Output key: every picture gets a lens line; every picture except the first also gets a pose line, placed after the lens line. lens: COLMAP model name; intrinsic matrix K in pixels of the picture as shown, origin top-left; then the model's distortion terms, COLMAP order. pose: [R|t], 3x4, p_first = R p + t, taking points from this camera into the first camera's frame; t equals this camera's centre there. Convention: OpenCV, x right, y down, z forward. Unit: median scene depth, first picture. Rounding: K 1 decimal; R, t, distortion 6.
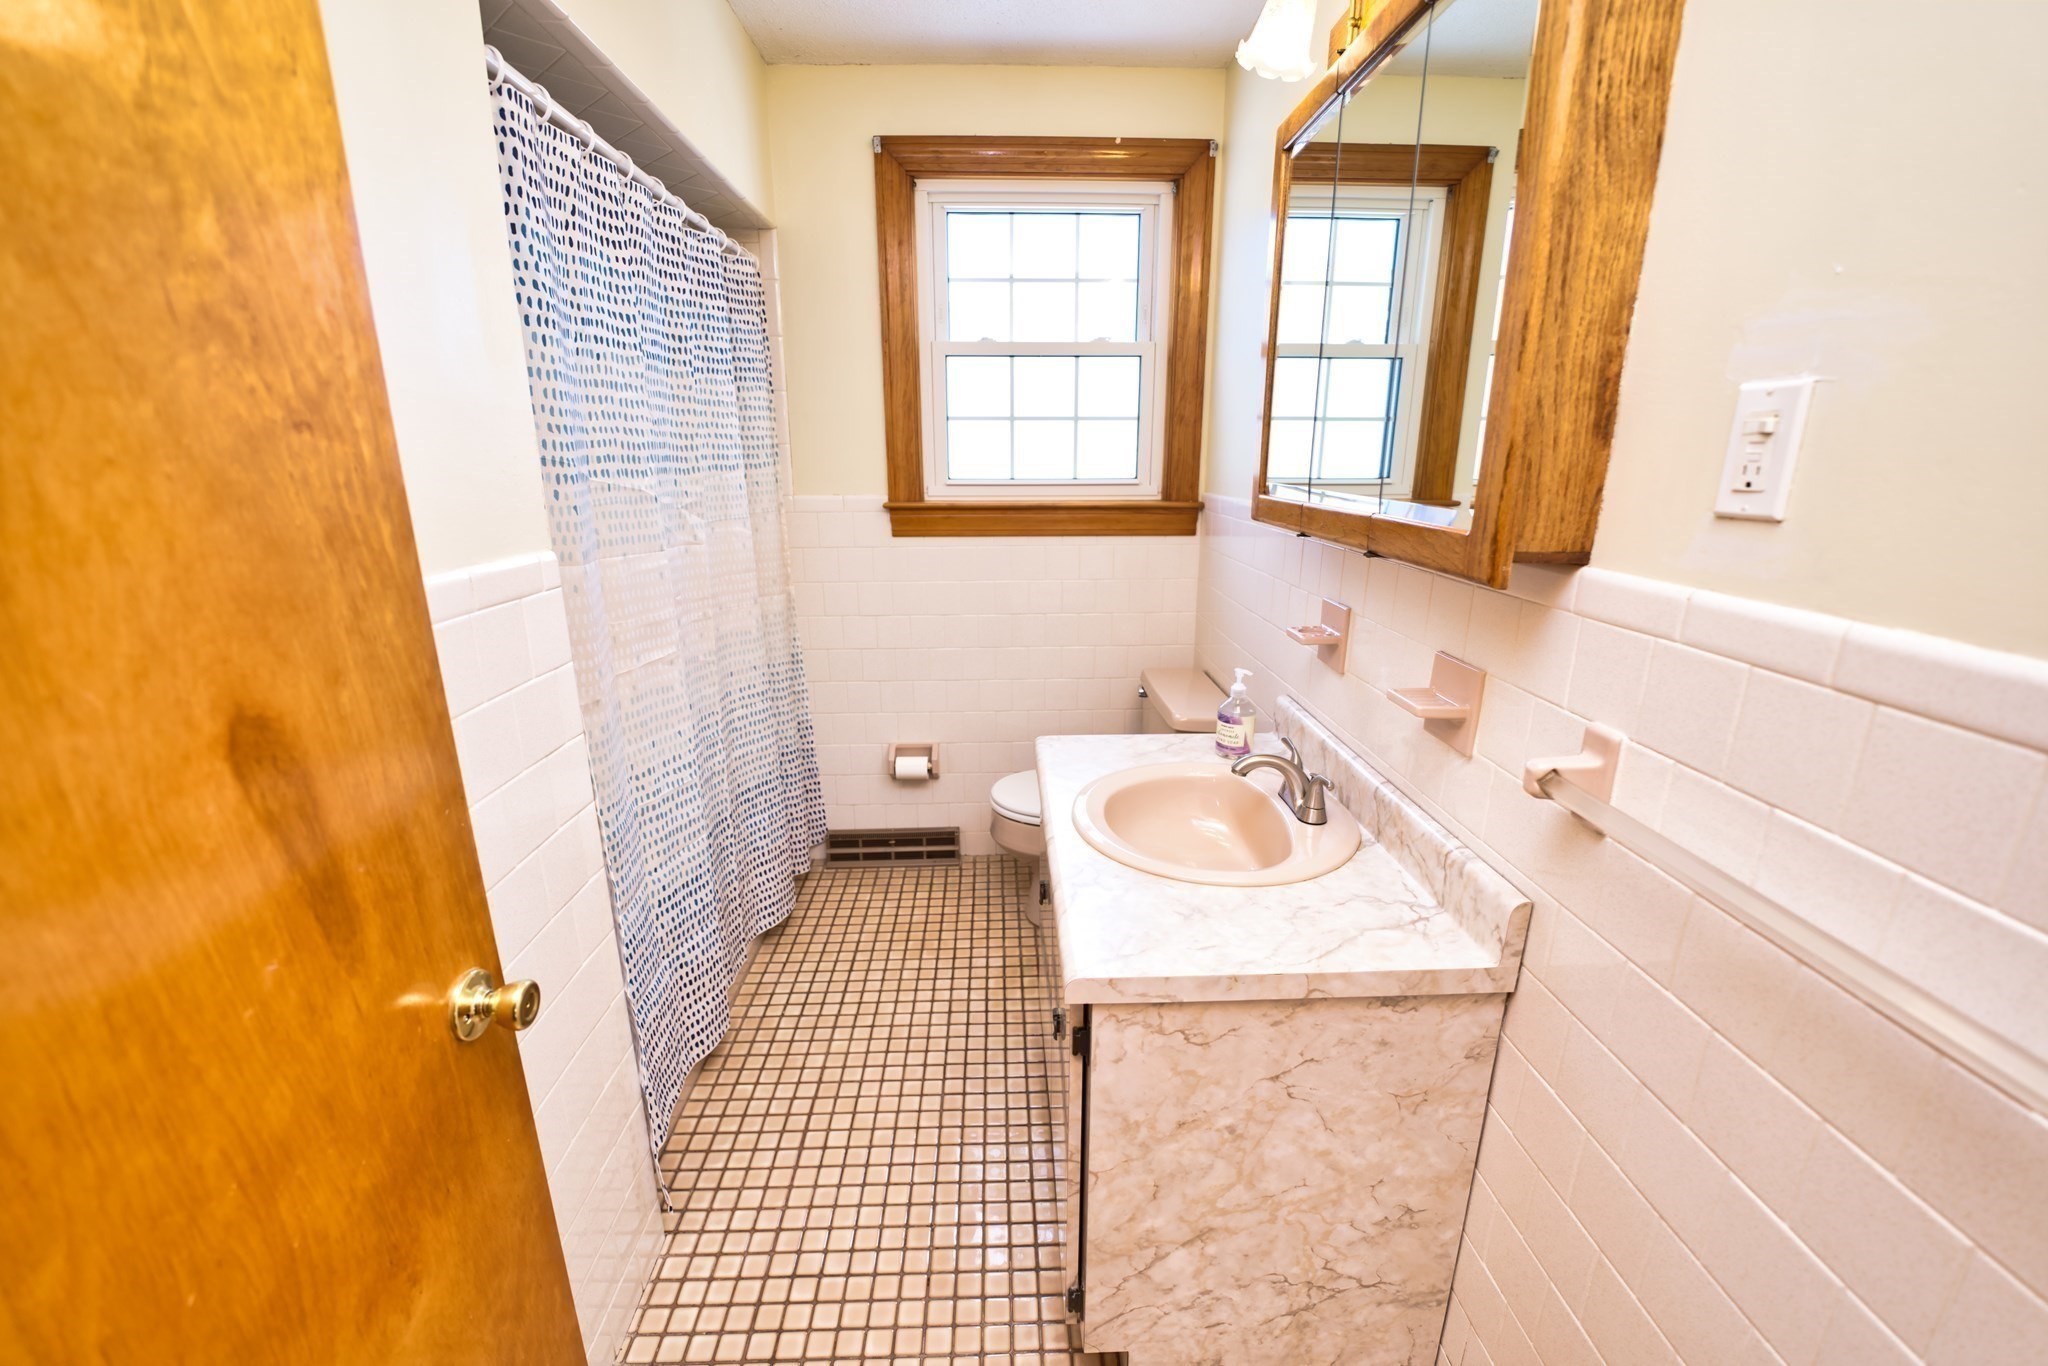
lens RADIAL K [[831.3, 0, 1020.4], [0, 831.3, 684.5], [0, 0, 1]] dist [-0.031056, 0.004050]
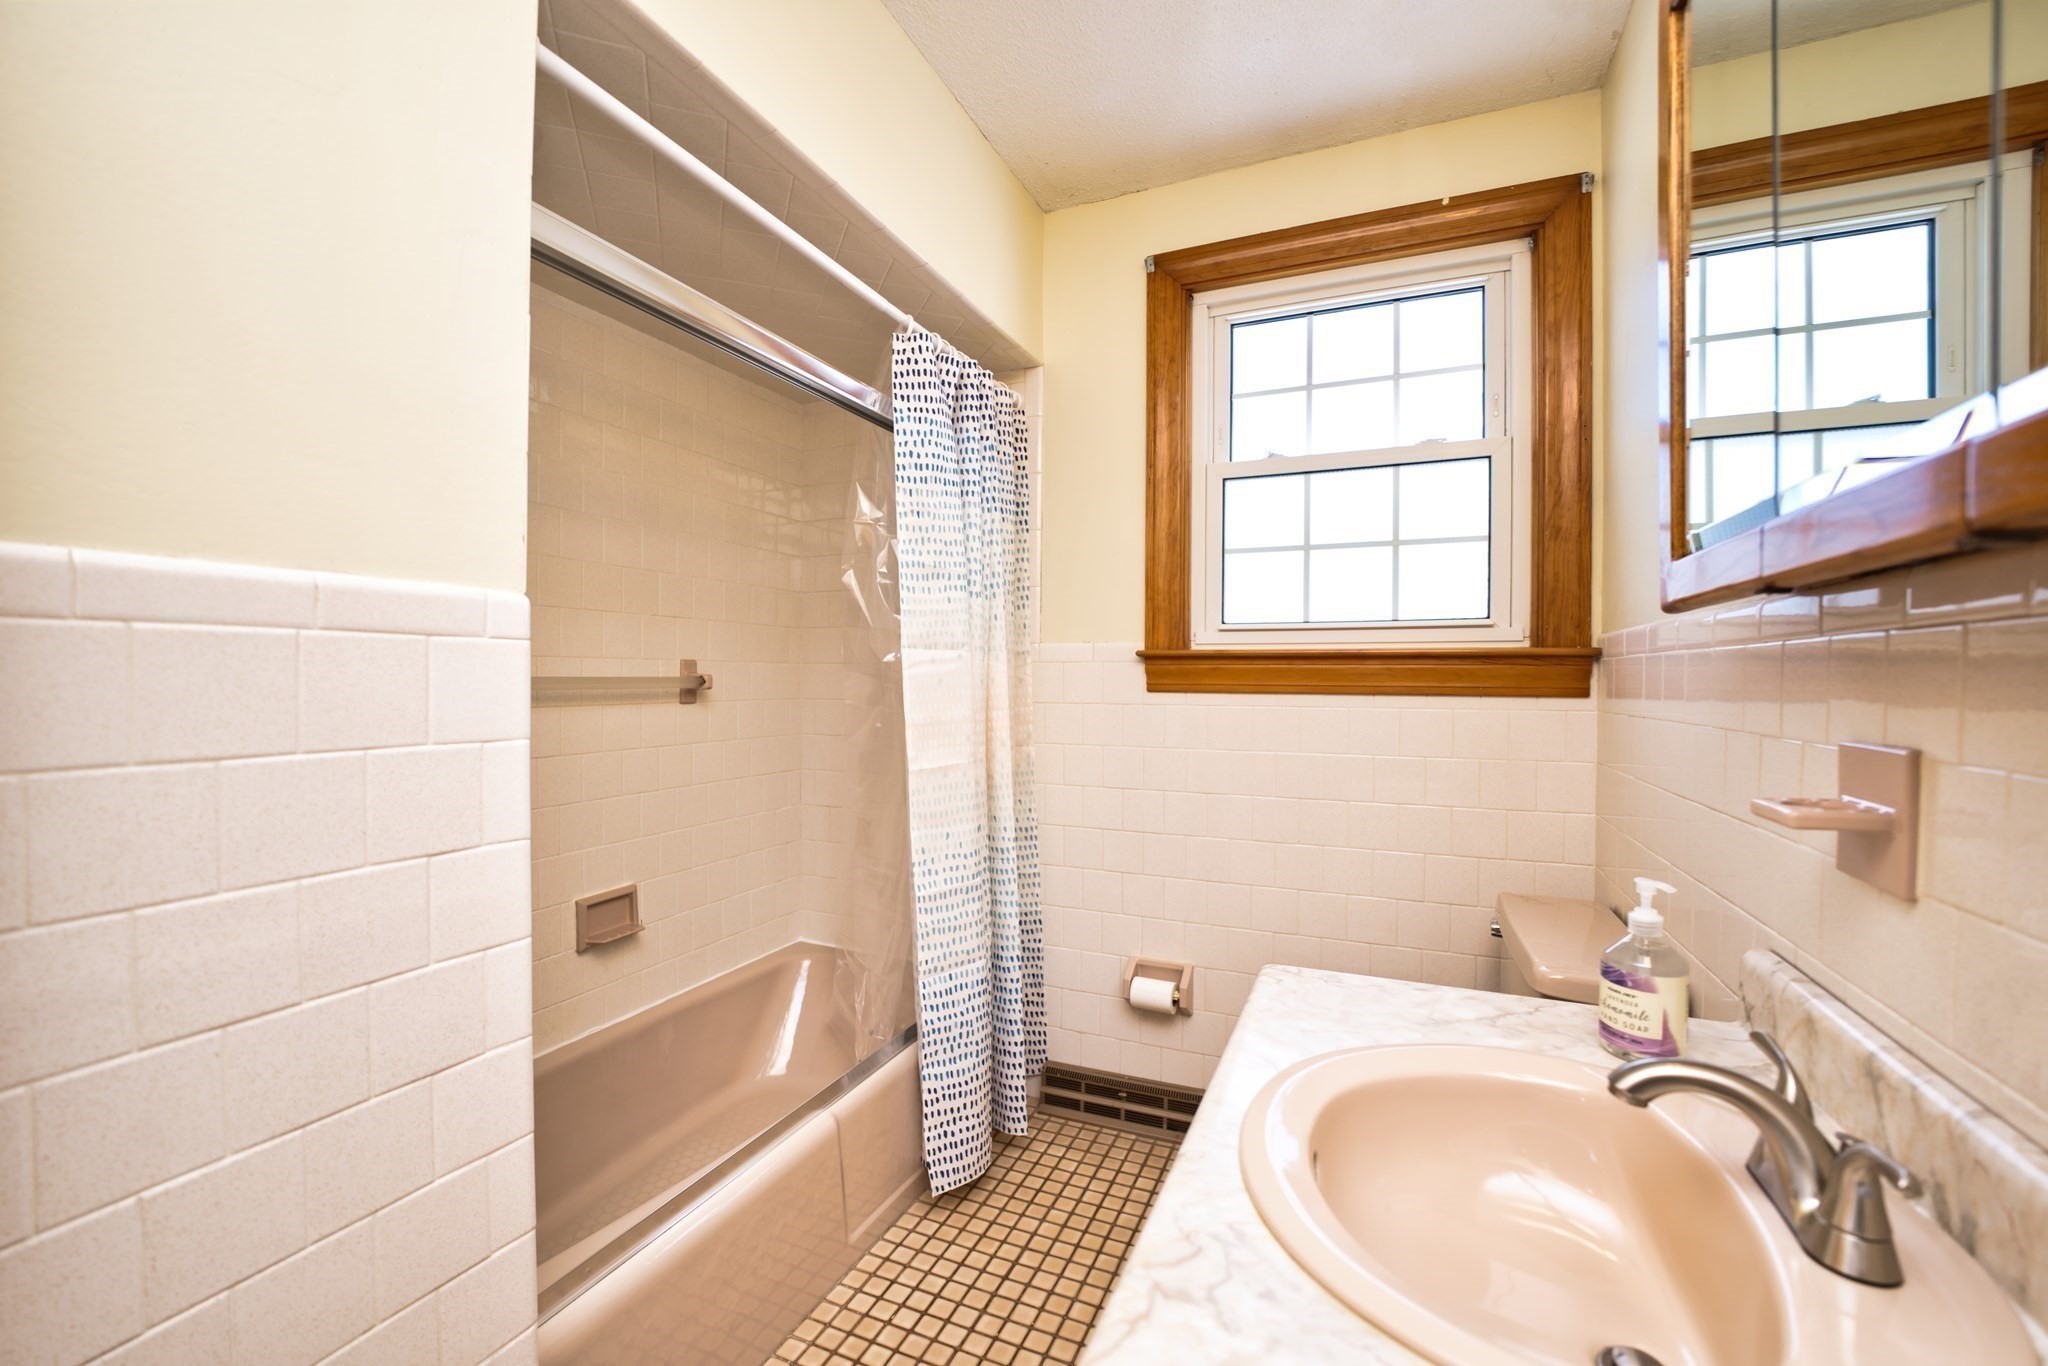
lens RADIAL K [[831.3, 0, 1020.4], [0, 831.3, 684.5], [0, 0, 1]] dist [-0.031056, 0.004050]
pose [[0.900631, 0.010007, -0.434469, 0.095213], [-0.122737, 0.964892, -0.232204, 0.021255], [0.416892, 0.262456, 0.870240, 0.260042]]
